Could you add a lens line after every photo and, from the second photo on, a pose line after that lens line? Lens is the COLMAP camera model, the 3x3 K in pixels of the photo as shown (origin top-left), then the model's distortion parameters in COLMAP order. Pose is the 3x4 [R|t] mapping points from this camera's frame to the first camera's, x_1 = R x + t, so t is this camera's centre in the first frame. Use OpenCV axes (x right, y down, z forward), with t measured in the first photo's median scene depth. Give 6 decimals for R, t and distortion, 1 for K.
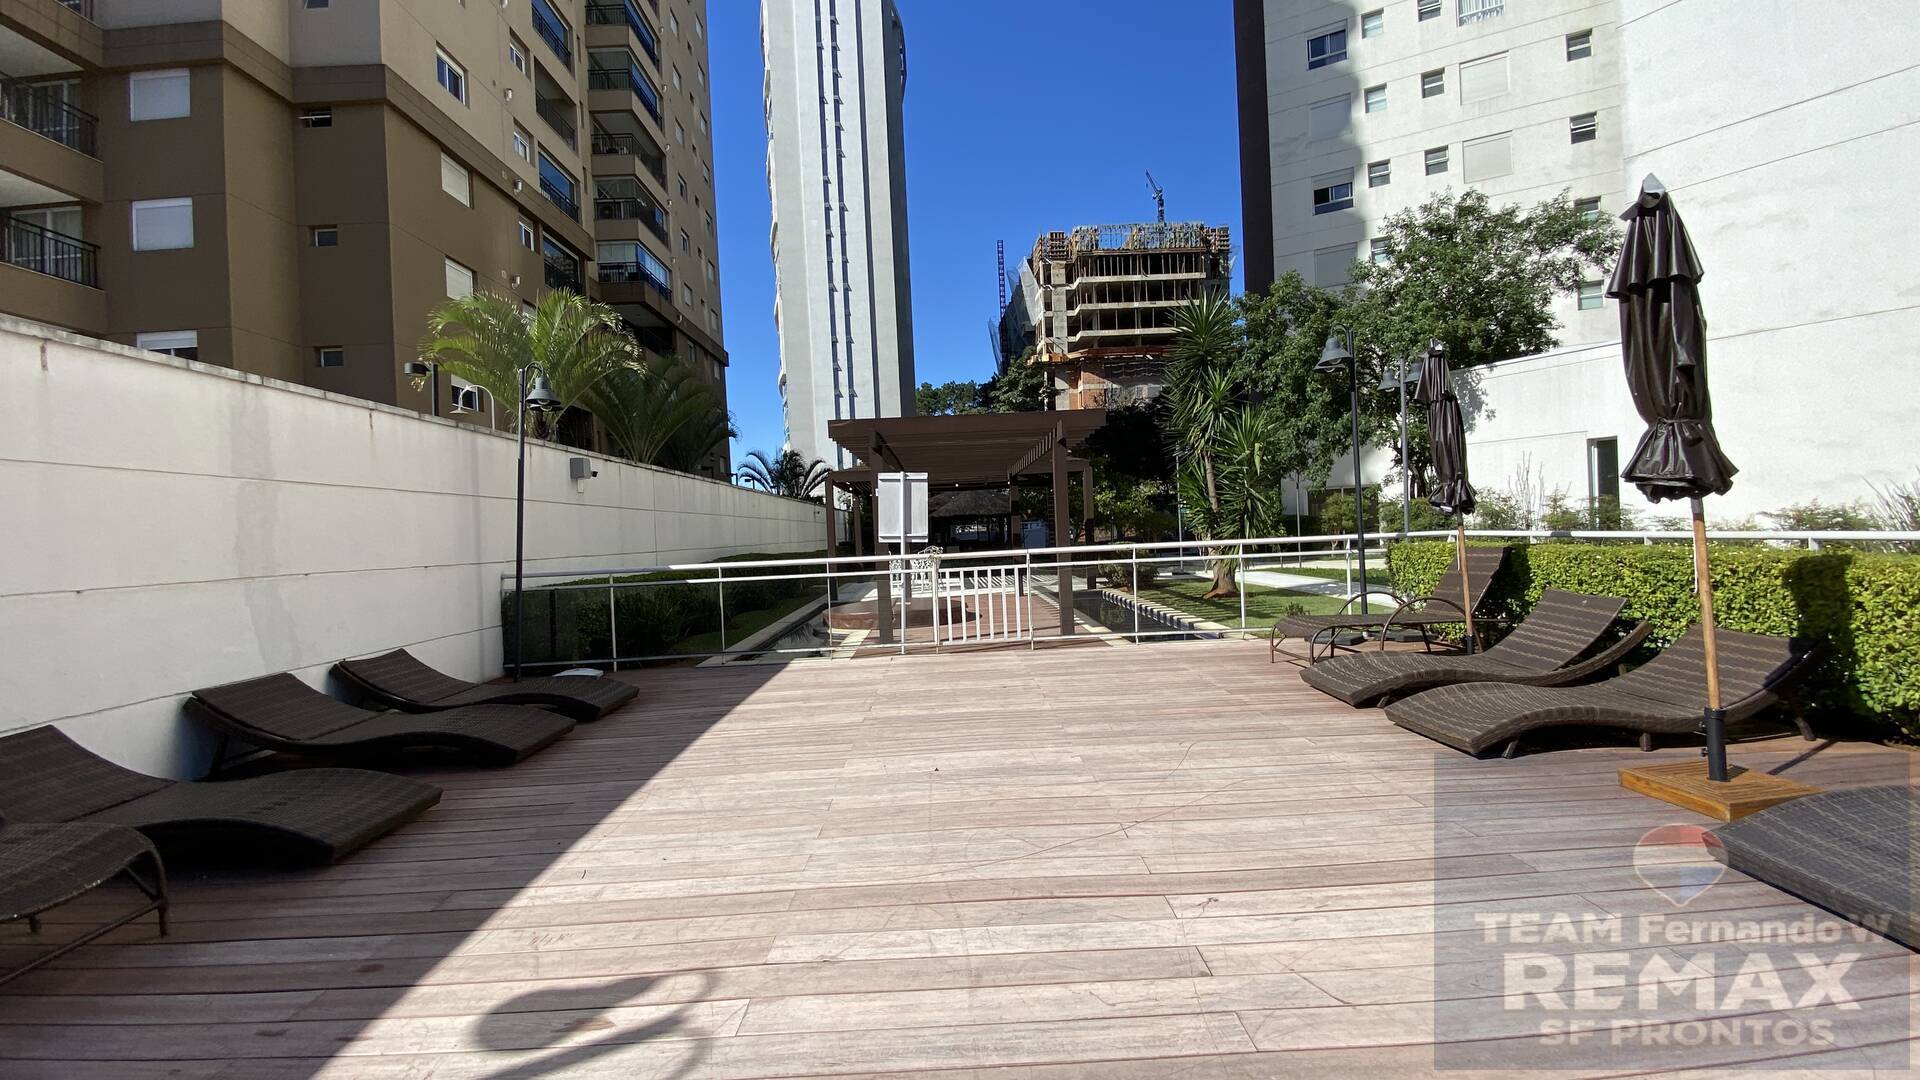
lens RADIAL K [[777.0, 0, 952.5], [0, 777.0, 542.3], [0, 0, 1]] dist [0.035731, -0.028118]
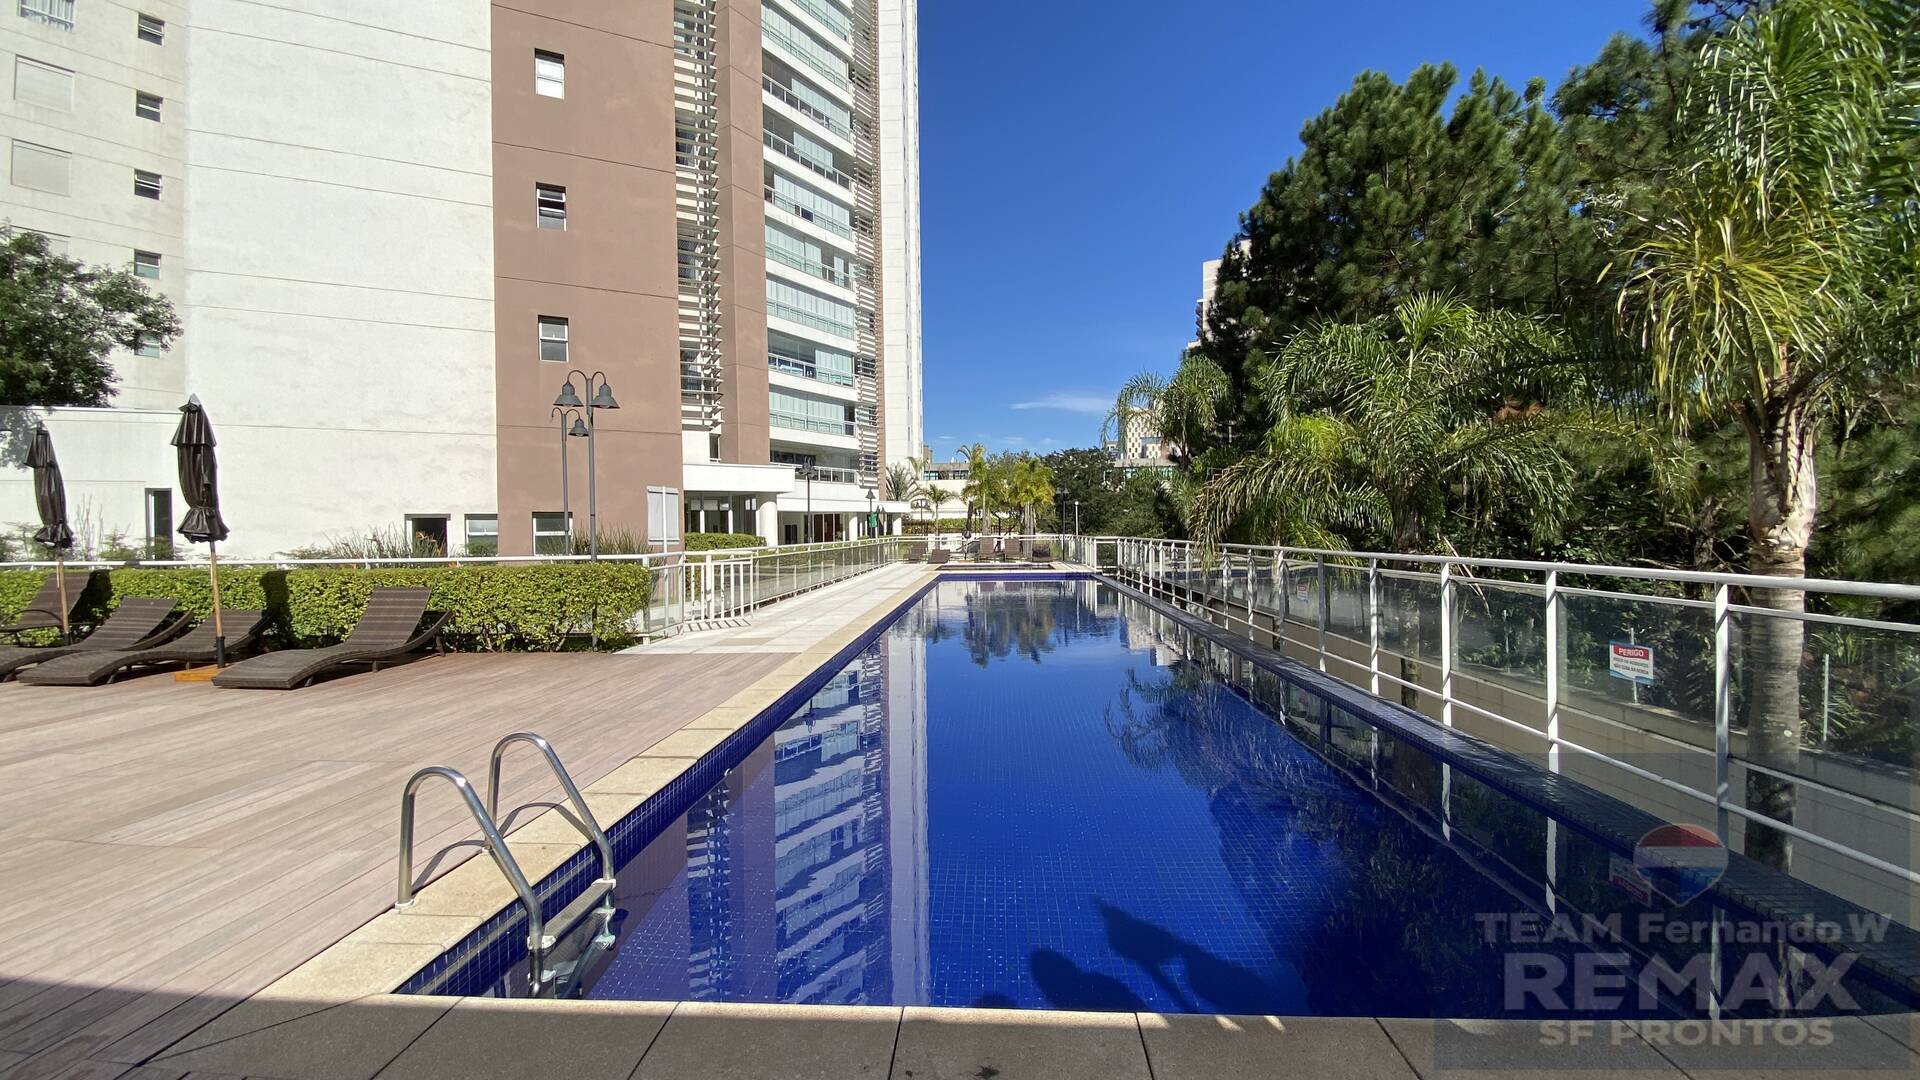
lens RADIAL K [[770.2, 0, 948.8], [0, 770.2, 547.2], [0, 0, 1]] dist [0.035386, -0.026791]
pose [[0.080595, 0.028963, 0.996326, -0.415584], [0.017882, 0.999375, -0.030499, 0.024154], [-0.996587, 0.020275, 0.080027, -0.483923]]
